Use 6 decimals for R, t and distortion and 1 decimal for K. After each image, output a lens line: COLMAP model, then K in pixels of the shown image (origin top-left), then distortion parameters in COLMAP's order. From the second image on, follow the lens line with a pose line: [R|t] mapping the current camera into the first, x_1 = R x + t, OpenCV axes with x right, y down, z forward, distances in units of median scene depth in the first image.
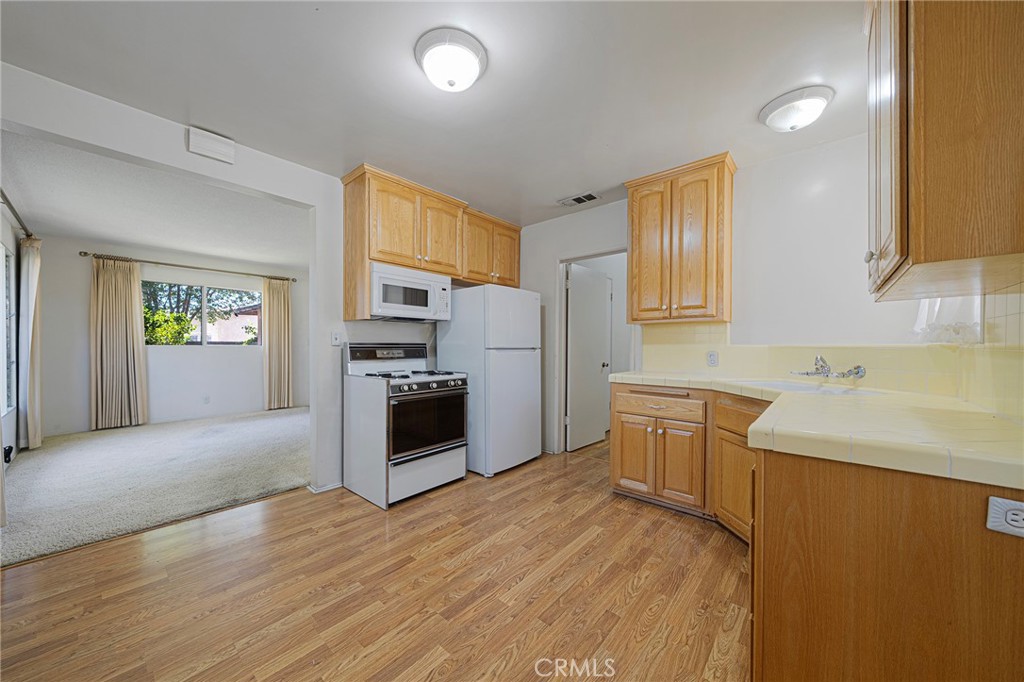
lens RADIAL K [[355.7, 0, 503.1], [0, 355.7, 347.7], [0, 0, 1]] dist [0.000012, 0.000045]
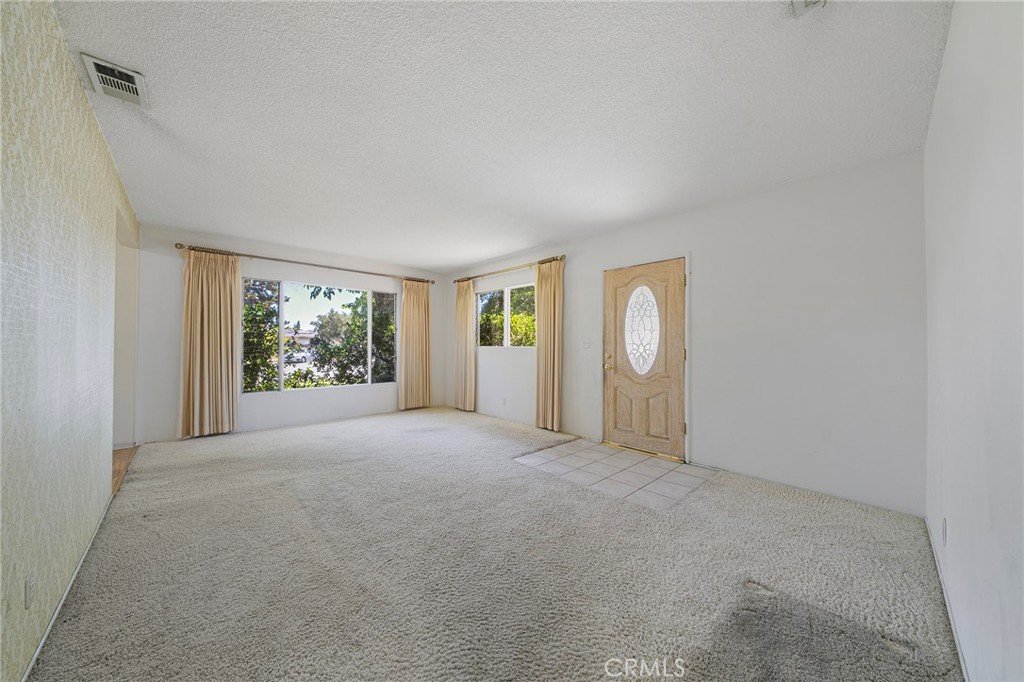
lens RADIAL K [[355.7, 0, 507.4], [0, 355.7, 343.1], [0, 0, 1]] dist [0.000012, 0.000045]
pose [[-0.109064, -0.005444, -0.994020, 0.251936], [-0.009809, 0.999942, -0.004401, -0.019152], [0.993986, 0.009271, -0.109111, 1.728792]]
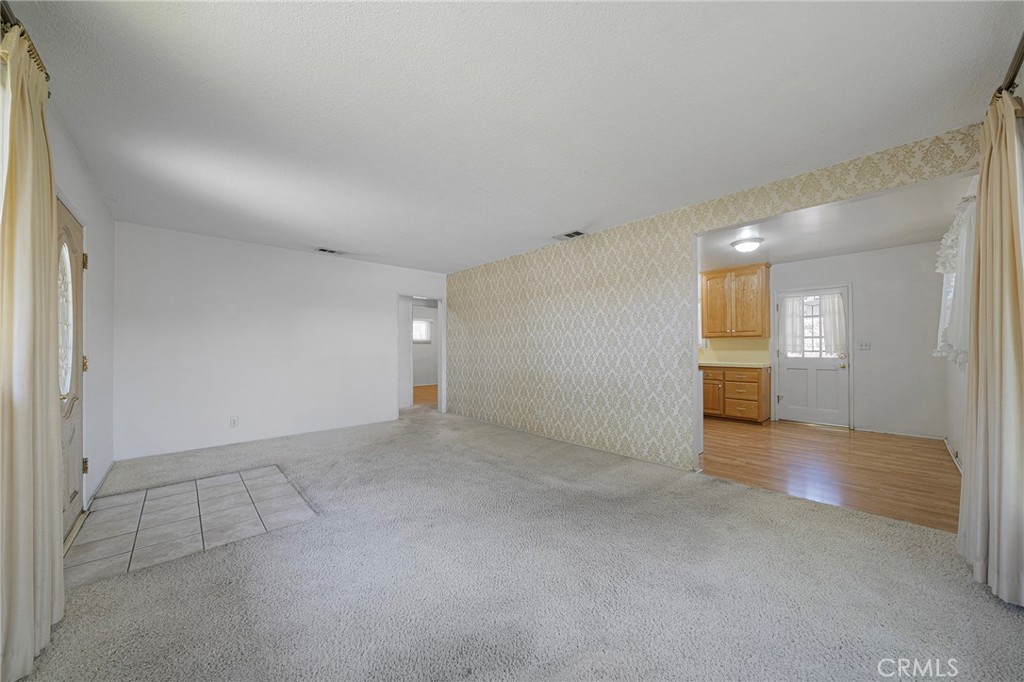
lens RADIAL K [[355.7, 0, 507.4], [0, 355.7, 346.3], [0, 0, 1]] dist [0.000012, 0.000045]
pose [[0.108515, 0.004261, 0.994086, -1.415424], [0.011156, 0.999923, -0.005504, -0.015884], [-0.994032, 0.011687, 0.108459, 1.185490]]
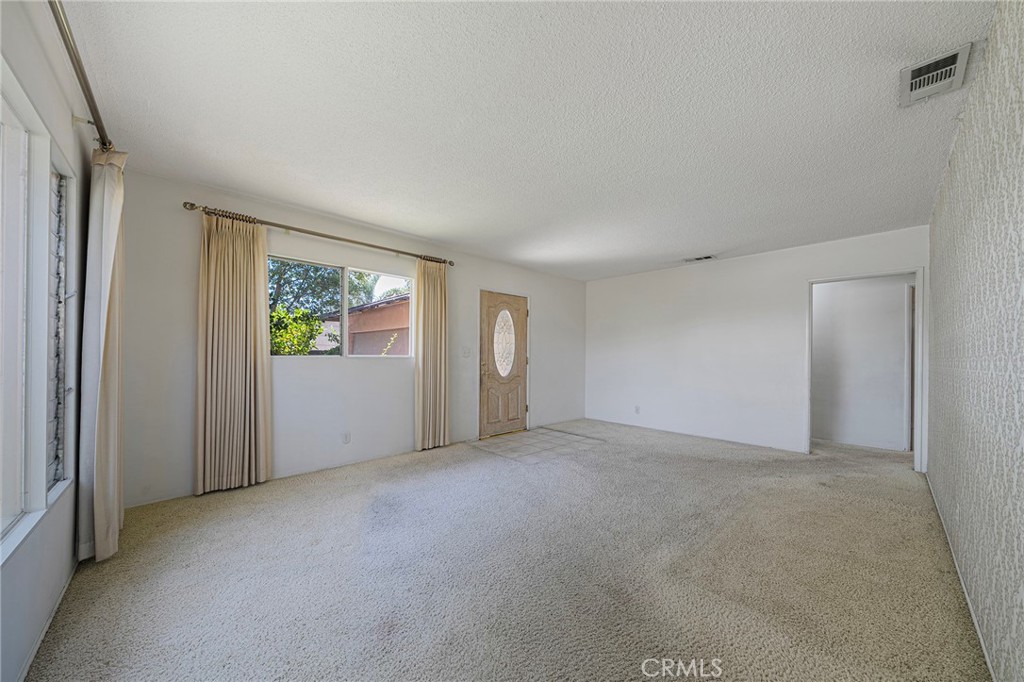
lens RADIAL K [[355.7, 0, 510.6], [0, 355.7, 353.1], [0, 0, 1]] dist [0.000012, 0.000045]
pose [[0.995346, 0.006305, -0.096164, -0.720398], [-0.007500, 0.999899, -0.012069, -0.009764], [0.096078, 0.012734, 0.995292, 0.566440]]
